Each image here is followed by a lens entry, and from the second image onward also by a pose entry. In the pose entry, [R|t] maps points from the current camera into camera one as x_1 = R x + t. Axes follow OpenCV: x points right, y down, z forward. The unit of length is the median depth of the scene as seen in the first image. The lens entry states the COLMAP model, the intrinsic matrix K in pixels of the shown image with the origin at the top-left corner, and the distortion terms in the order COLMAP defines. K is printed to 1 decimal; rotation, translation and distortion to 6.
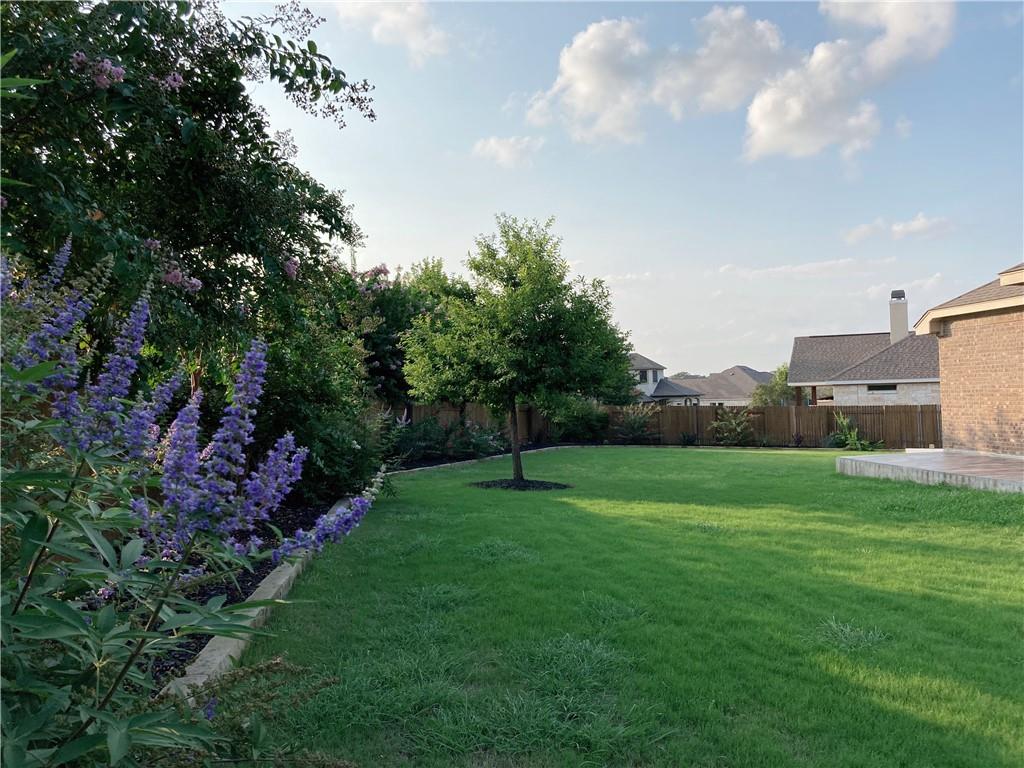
lens RADIAL K [[839.4, 0, 525.0], [0, 839.4, 376.7], [0, 0, 1]] dist [0.031798, -0.033298]
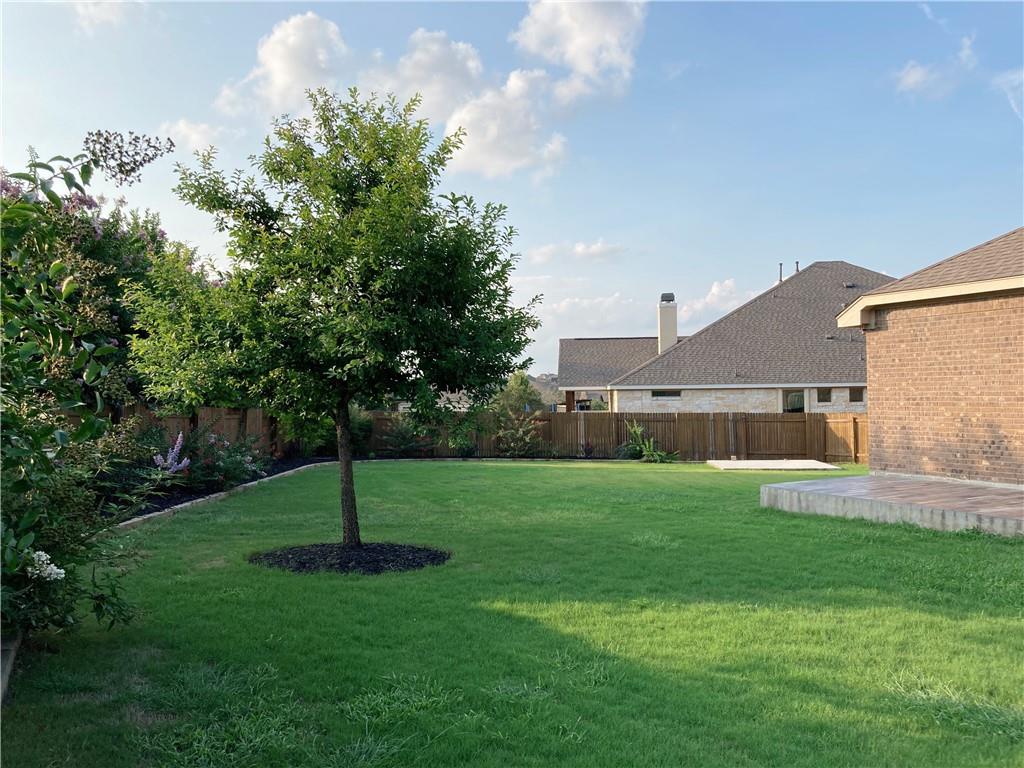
lens RADIAL K [[839.4, 0, 525.0], [0, 839.4, 376.7], [0, 0, 1]] dist [0.031798, -0.033298]
pose [[0.942409, 0.020526, 0.333833, -0.067590], [-0.019179, 0.999789, -0.007333, 0.007496], [-0.333913, 0.000508, 0.942604, 0.316792]]
